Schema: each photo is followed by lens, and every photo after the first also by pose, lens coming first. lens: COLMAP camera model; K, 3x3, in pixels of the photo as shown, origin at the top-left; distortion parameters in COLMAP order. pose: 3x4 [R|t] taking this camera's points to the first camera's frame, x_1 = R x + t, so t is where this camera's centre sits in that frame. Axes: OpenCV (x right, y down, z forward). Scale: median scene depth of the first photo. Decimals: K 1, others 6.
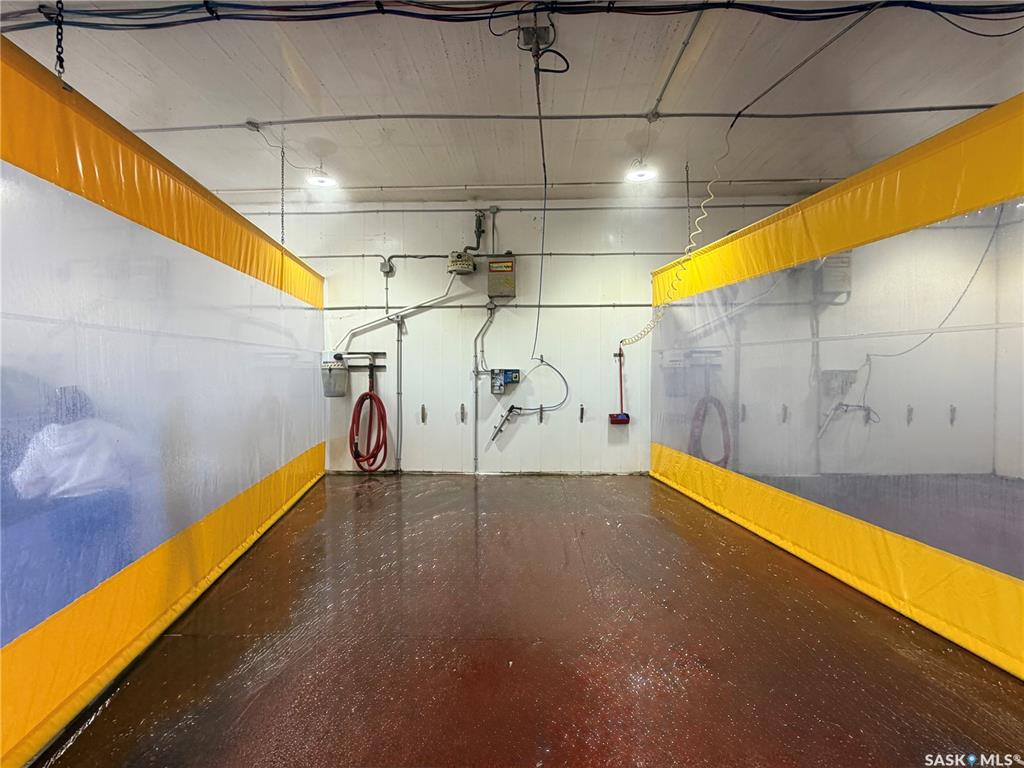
lens RADIAL K [[503.0, 0, 511.0], [0, 503.0, 379.7], [0, 0, 1]] dist [0.007346, -0.002896]
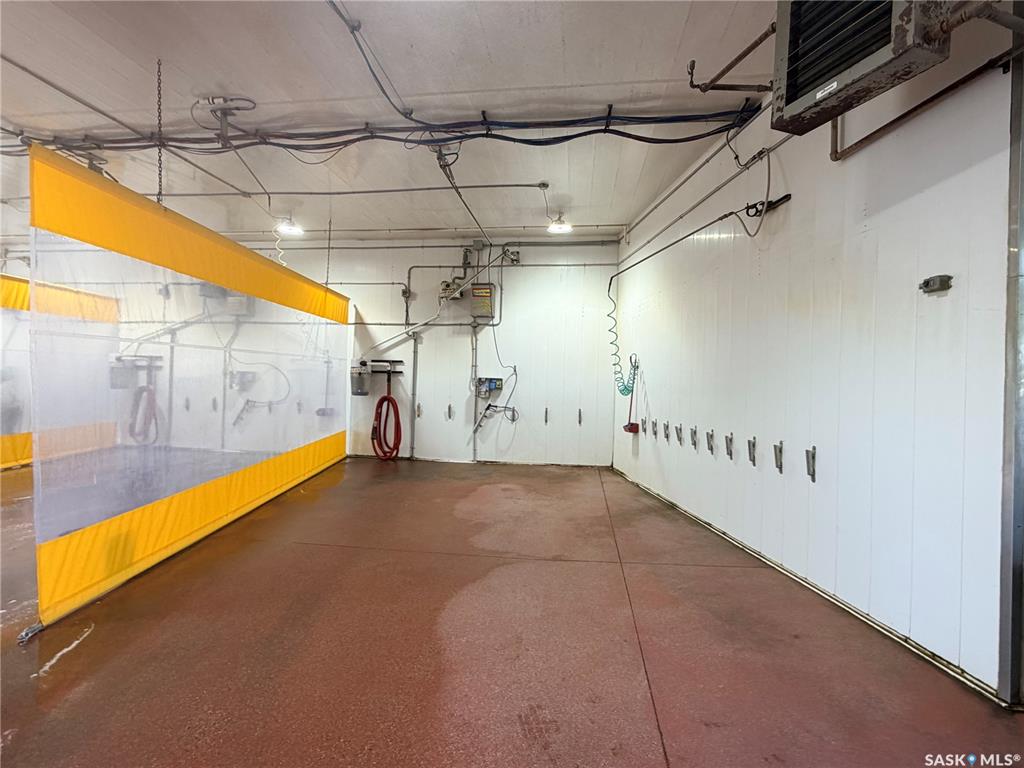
lens RADIAL K [[418.0, 0, 511.6], [0, 418.0, 380.6], [0, 0, 1]] dist [-0.001012, -0.000258]
pose [[0.997114, 0.025749, -0.071425, 0.743959], [-0.026744, 0.999558, -0.013006, -0.001069], [0.071059, 0.014879, 0.997361, -0.025315]]
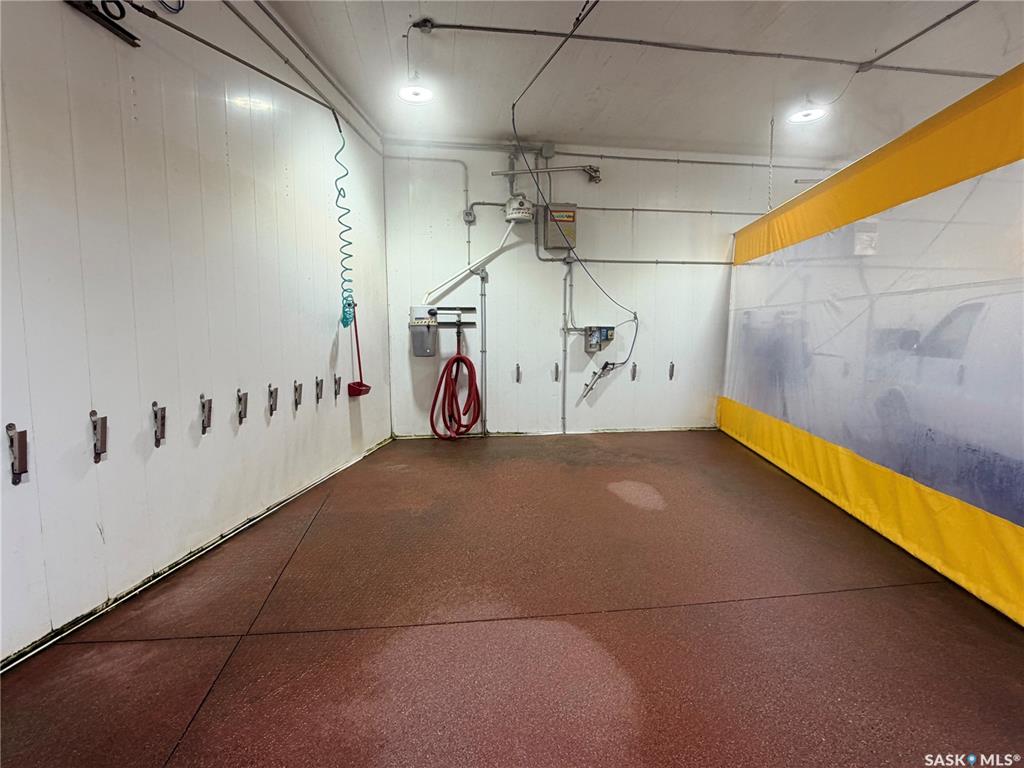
lens RADIAL K [[527.5, 0, 516.4], [0, 527.5, 387.4], [0, 0, 1]] dist [-0.005302, -0.000223]
pose [[0.979082, -0.024566, 0.201978, -0.372884], [0.005303, 0.995428, 0.095367, -0.000693], [-0.203397, -0.092301, 0.974736, 0.019185]]
